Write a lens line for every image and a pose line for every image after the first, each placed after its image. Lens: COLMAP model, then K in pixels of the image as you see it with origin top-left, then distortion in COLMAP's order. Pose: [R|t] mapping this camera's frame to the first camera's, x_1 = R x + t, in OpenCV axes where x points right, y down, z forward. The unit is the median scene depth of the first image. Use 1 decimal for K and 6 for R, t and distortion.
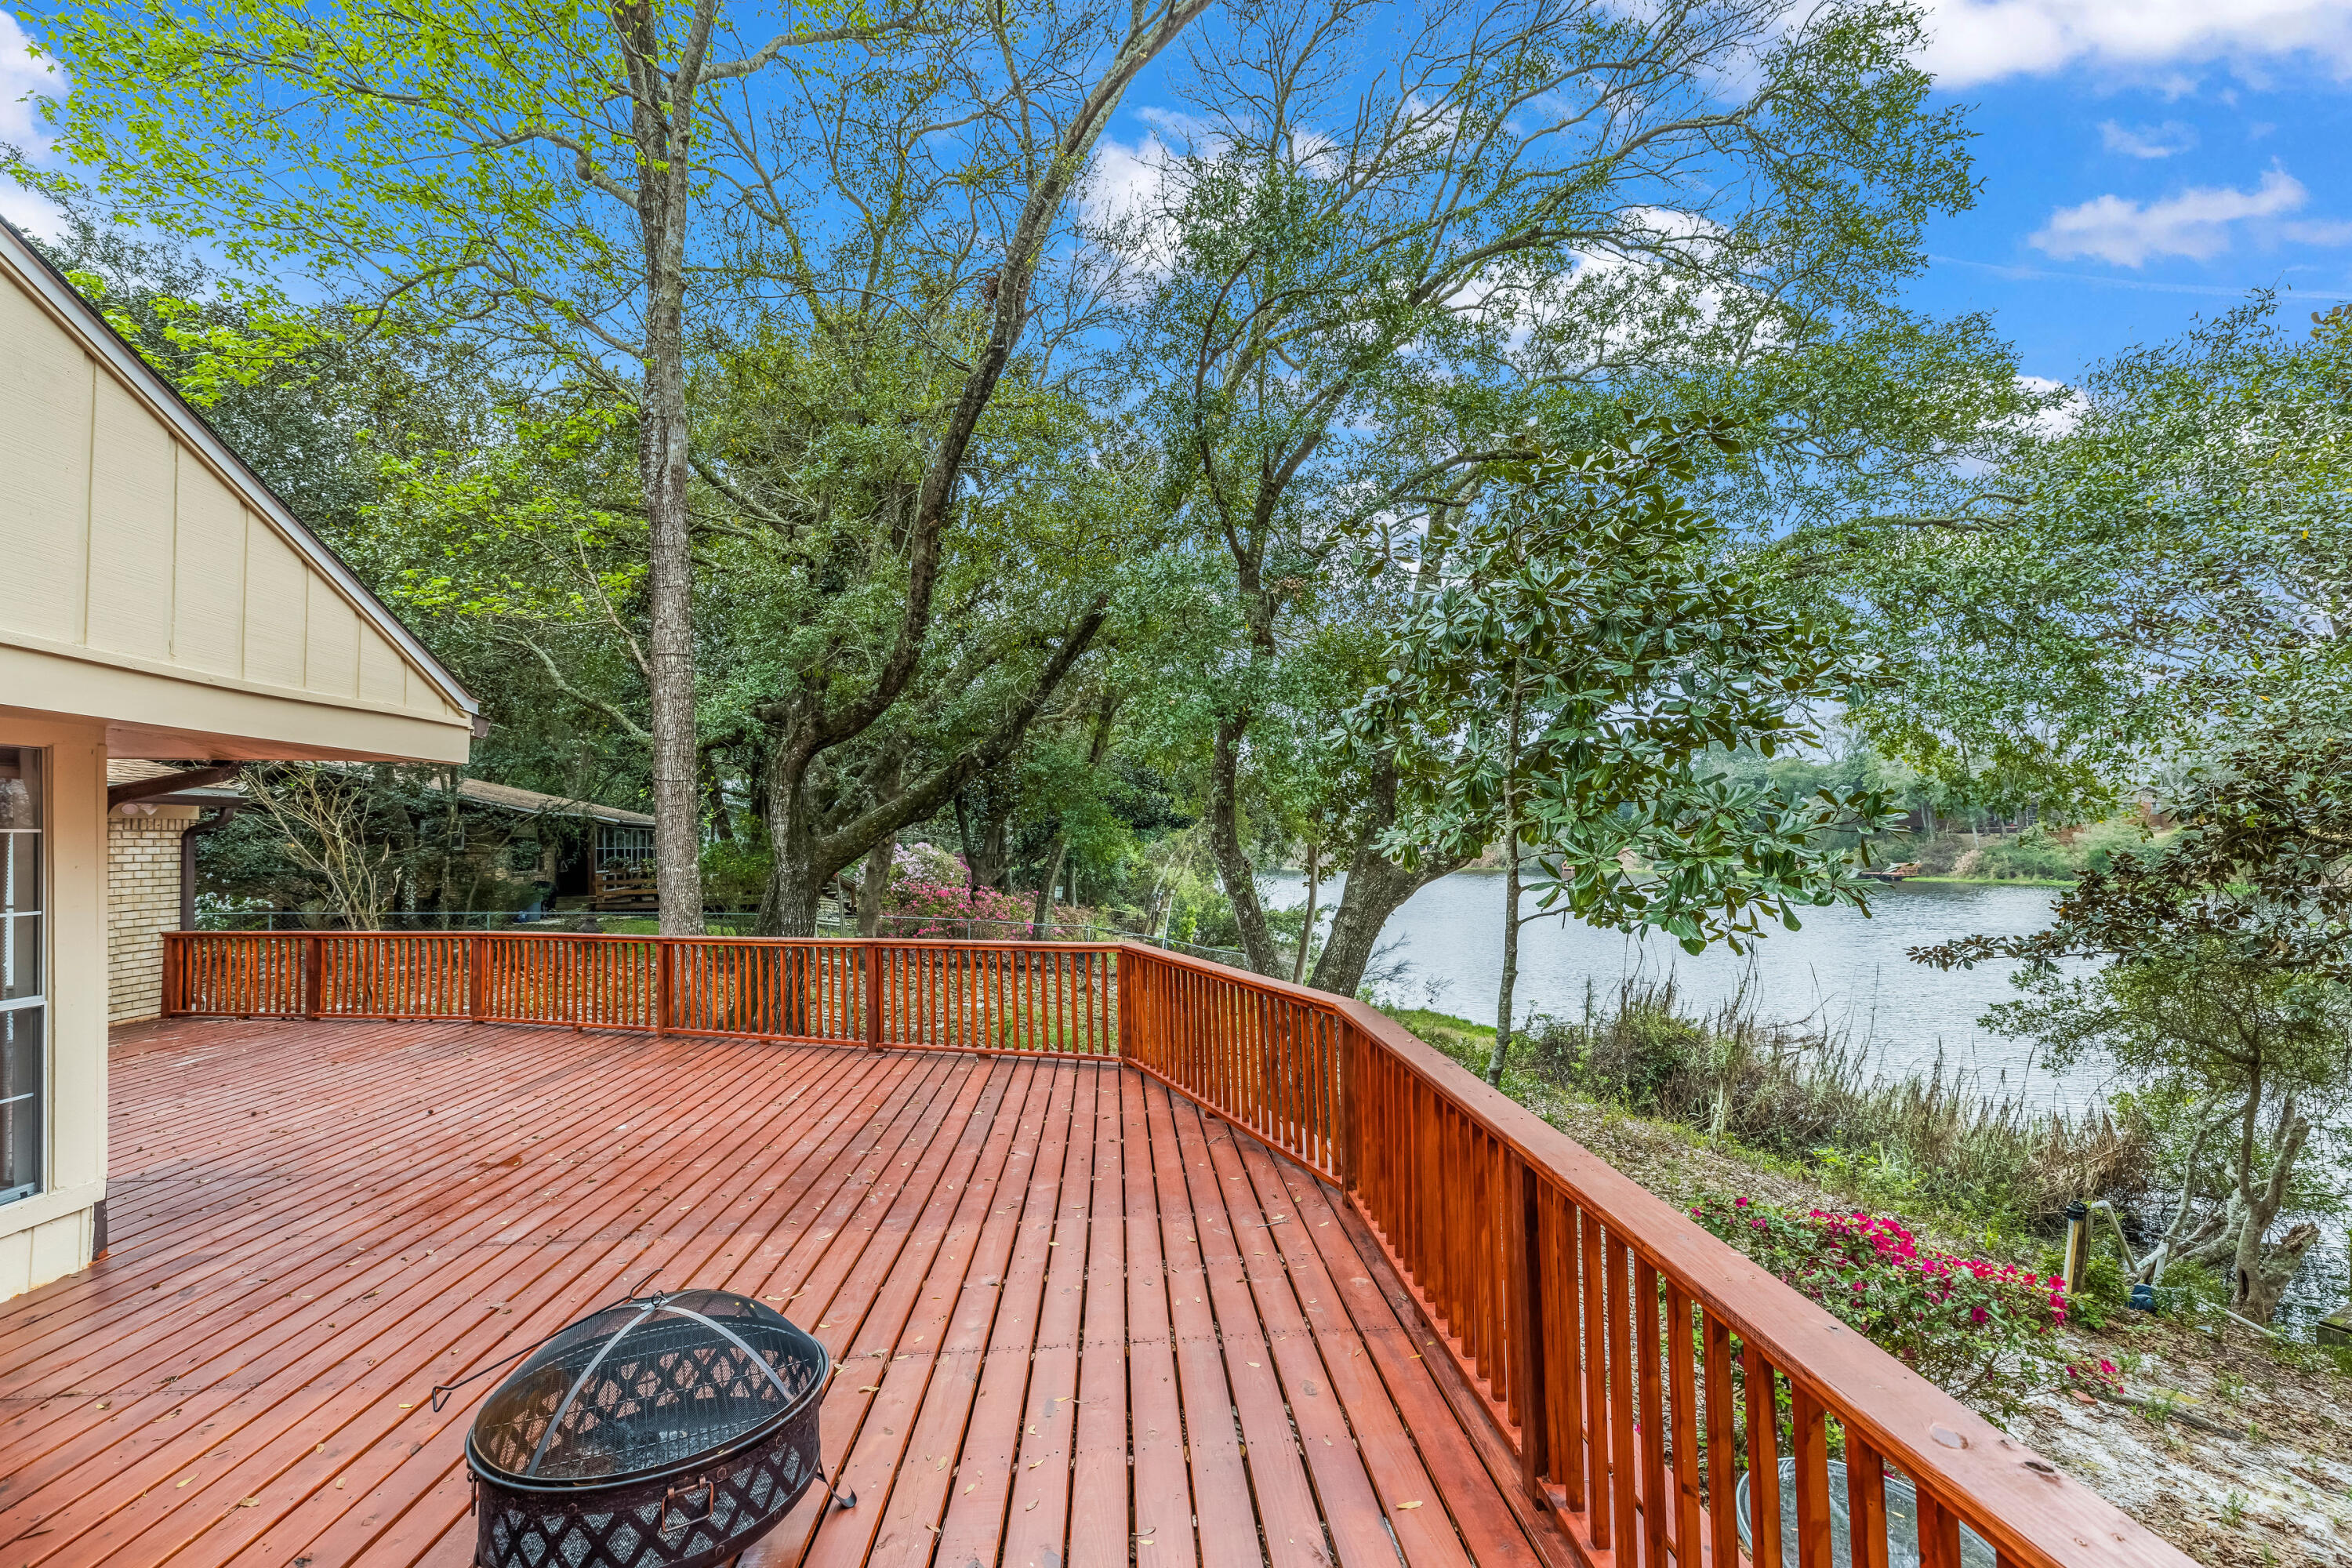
lens RADIAL K [[1051.7, 0, 1175.1], [0, 1051.7, 802.6], [0, 0, 1]] dist [0.000581, -0.000079]
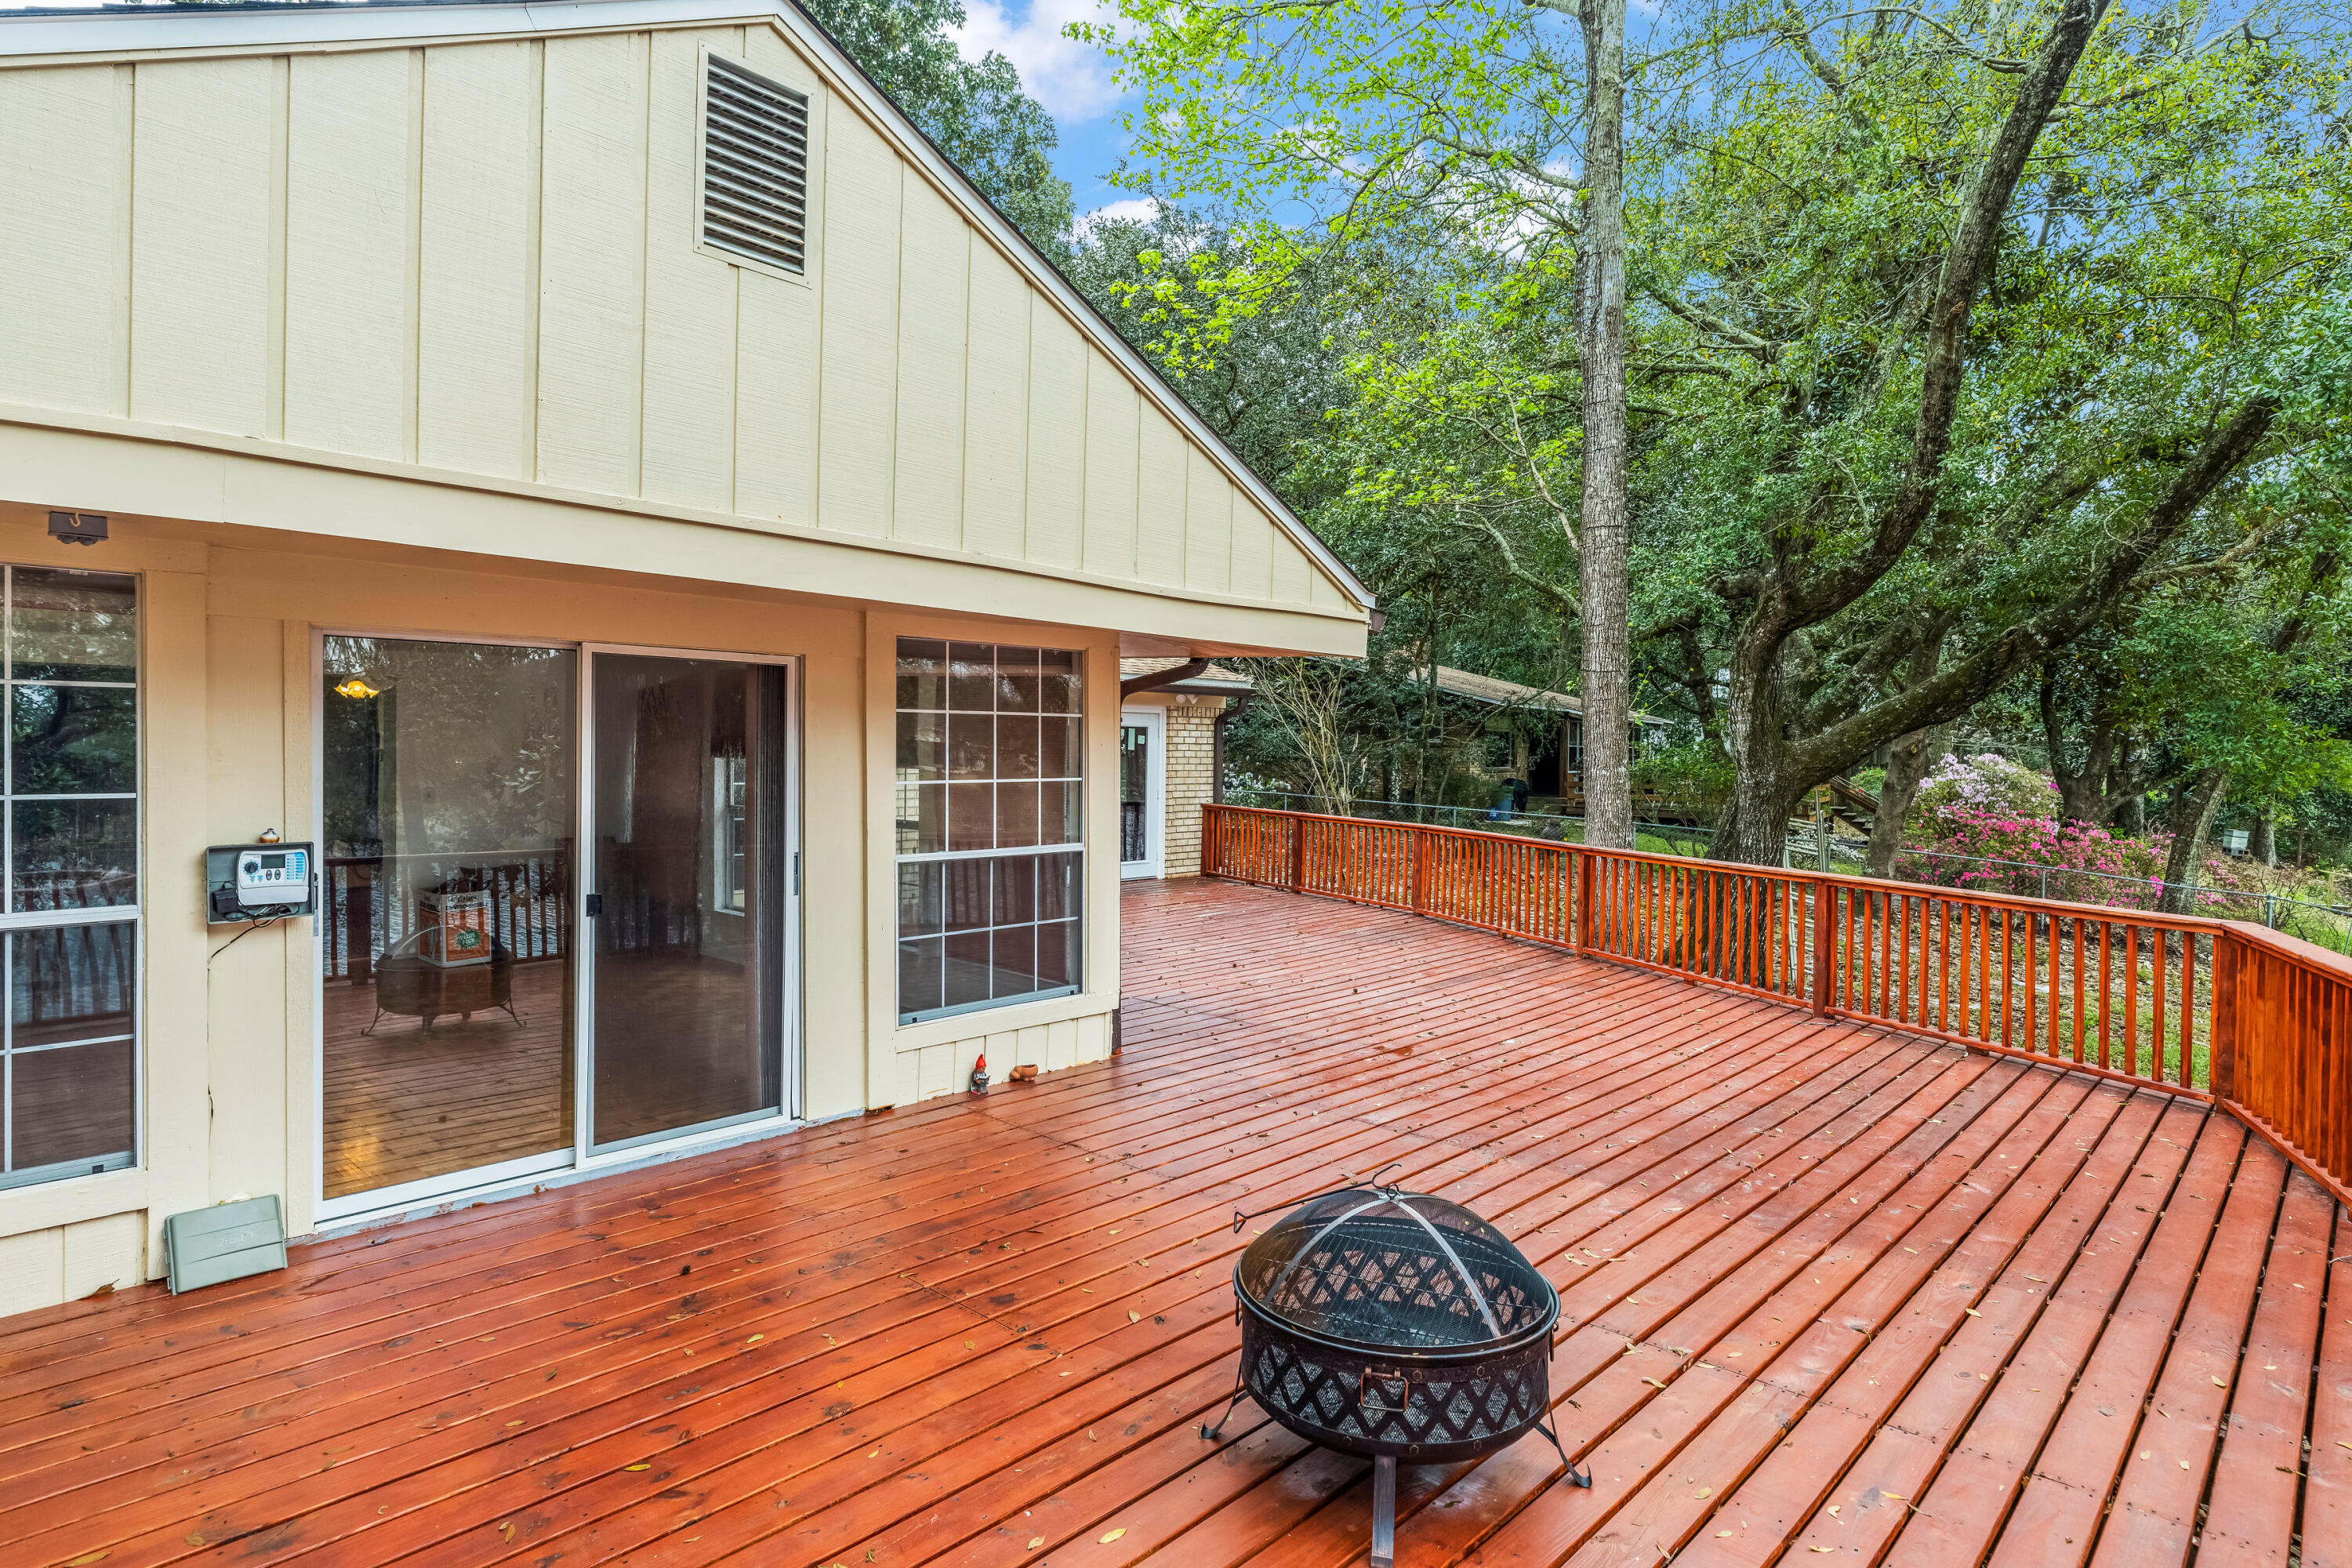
lens RADIAL K [[1265.8, 0, 1162.6], [0, 1265.8, 770.9], [0, 0, 1]] dist [-0.000926, -0.002525]
pose [[0.681534, 0.048993, -0.730145, 0.051598], [-0.005798, 0.998087, 0.061560, -0.000676], [0.731764, -0.037721, 0.680514, 0.007107]]
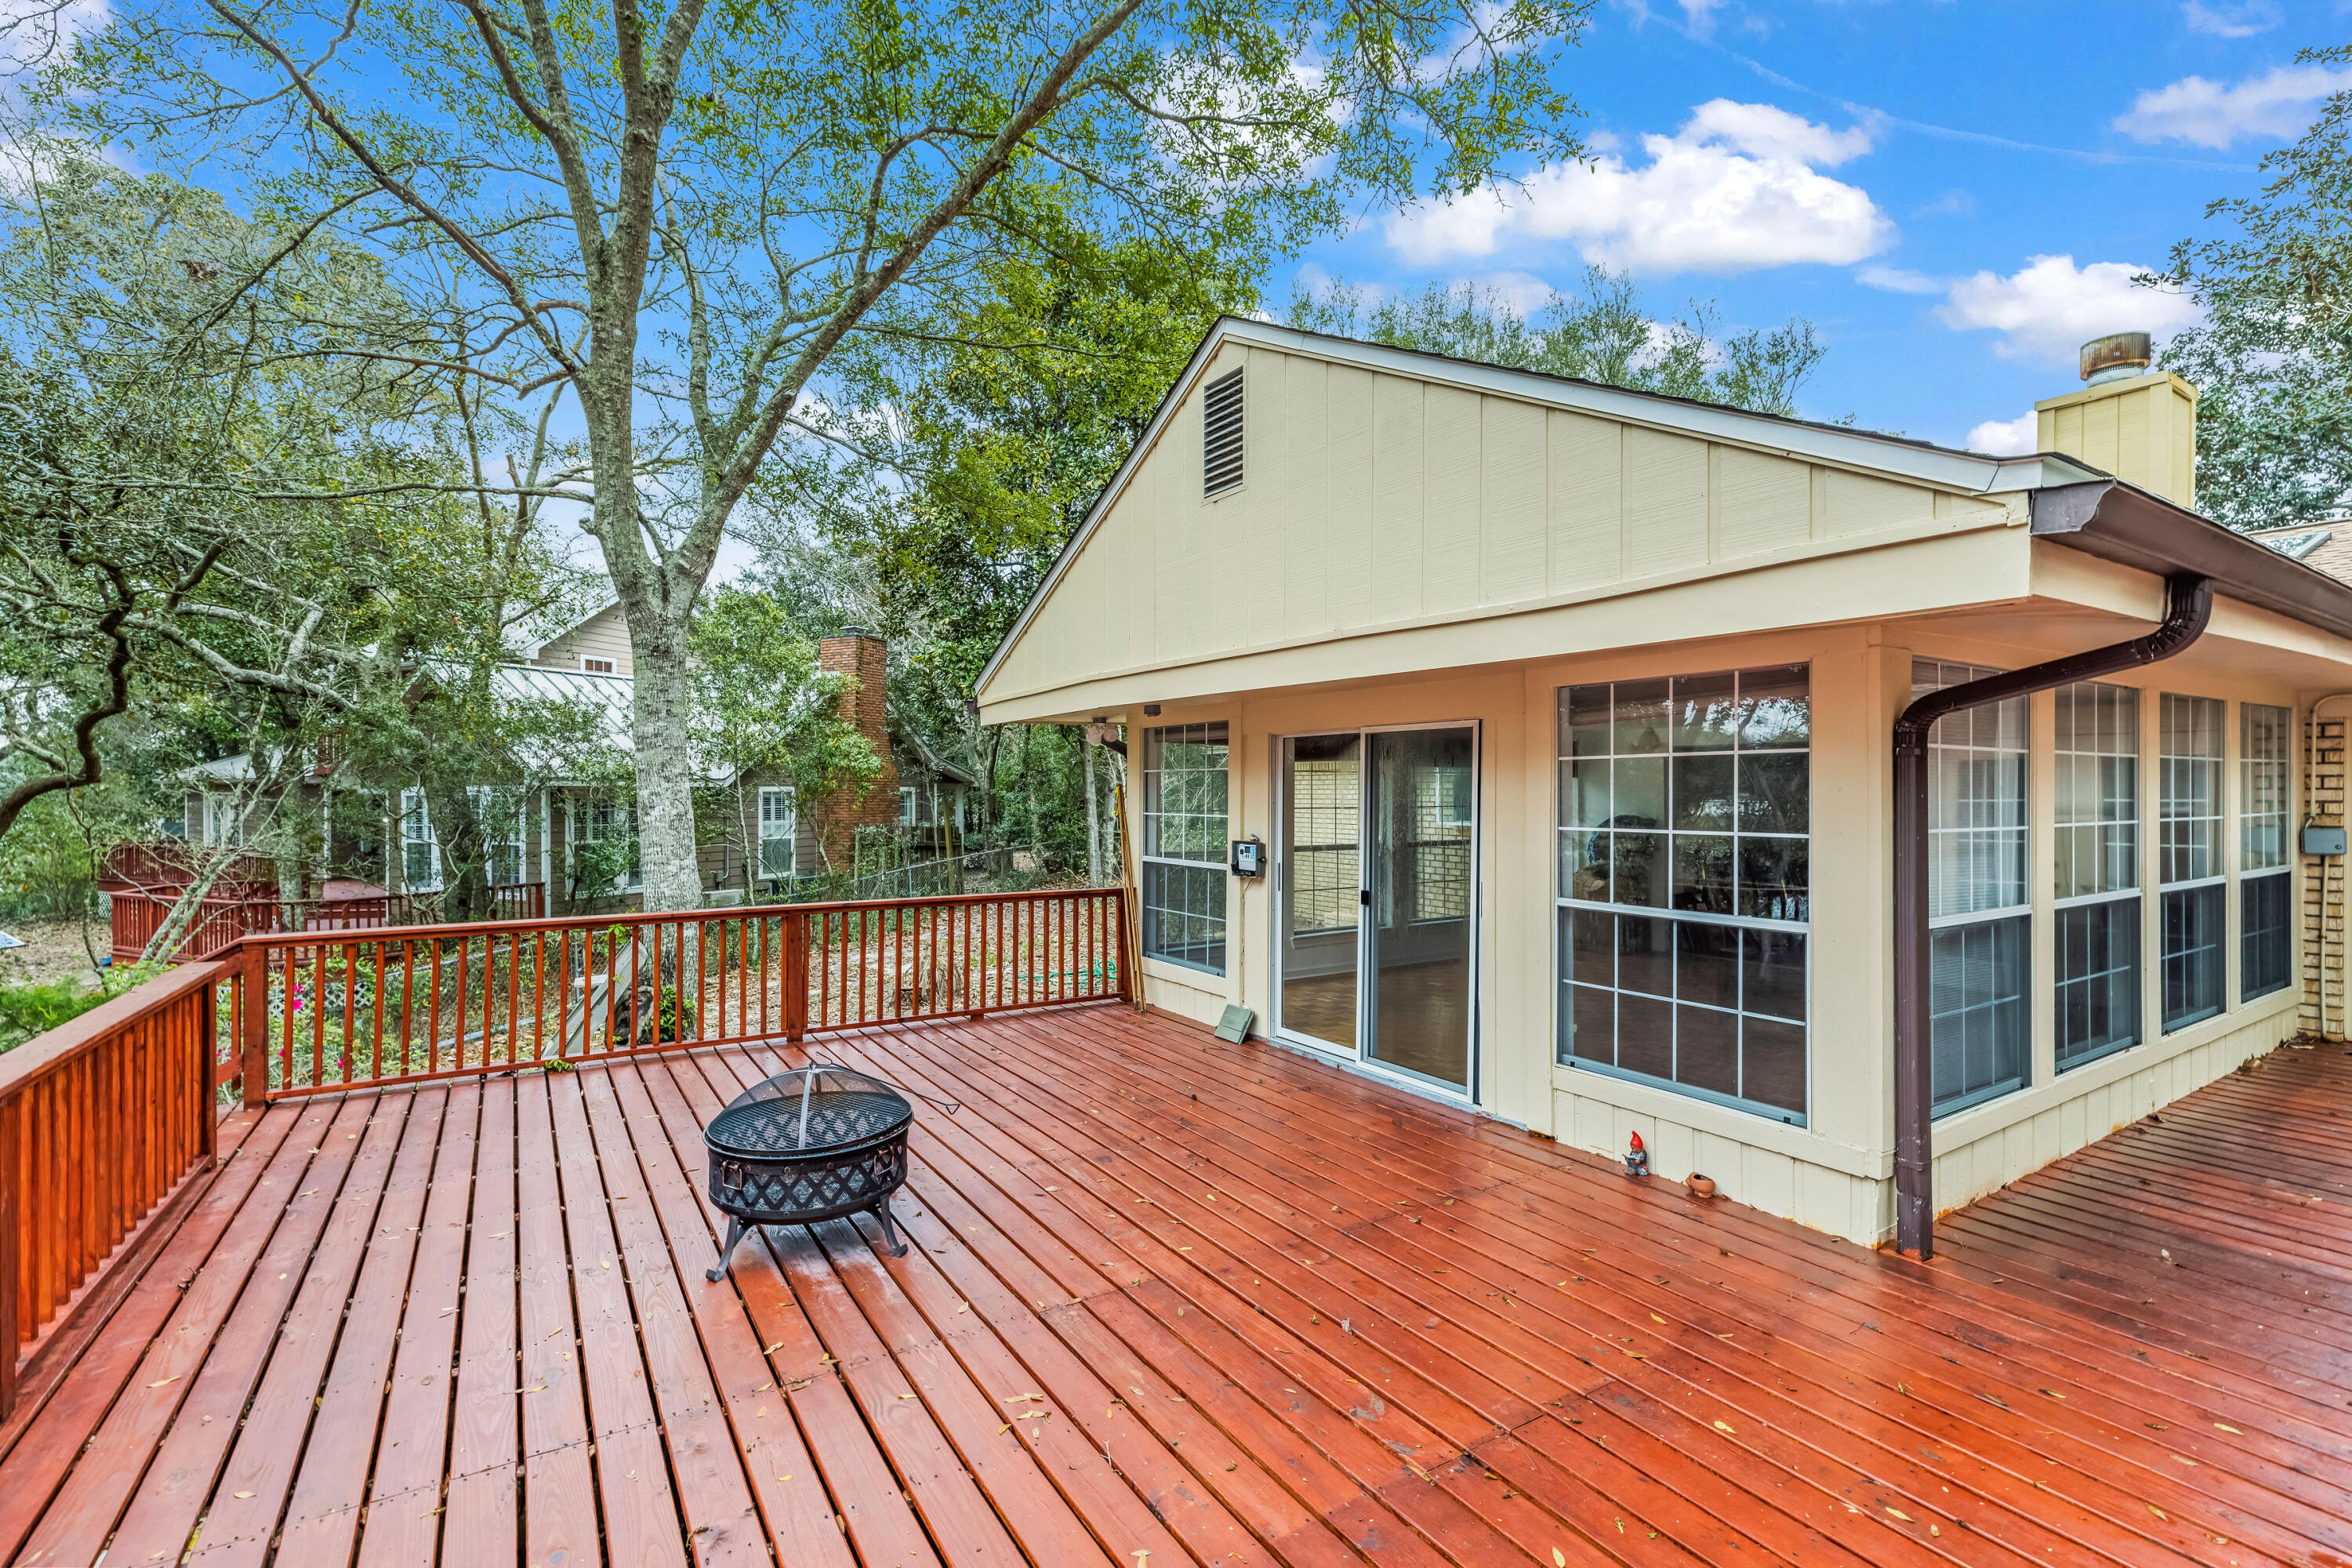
lens RADIAL K [[1047.2, 0, 1178.4], [0, 1047.2, 789.8], [0, 0, 1]] dist [0.000968, -0.000366]
pose [[-0.874465, 0.030606, -0.484123, -0.053931], [0.042342, 0.999014, -0.013324, 0.021456], [0.483238, -0.032150, -0.874899, 0.647303]]
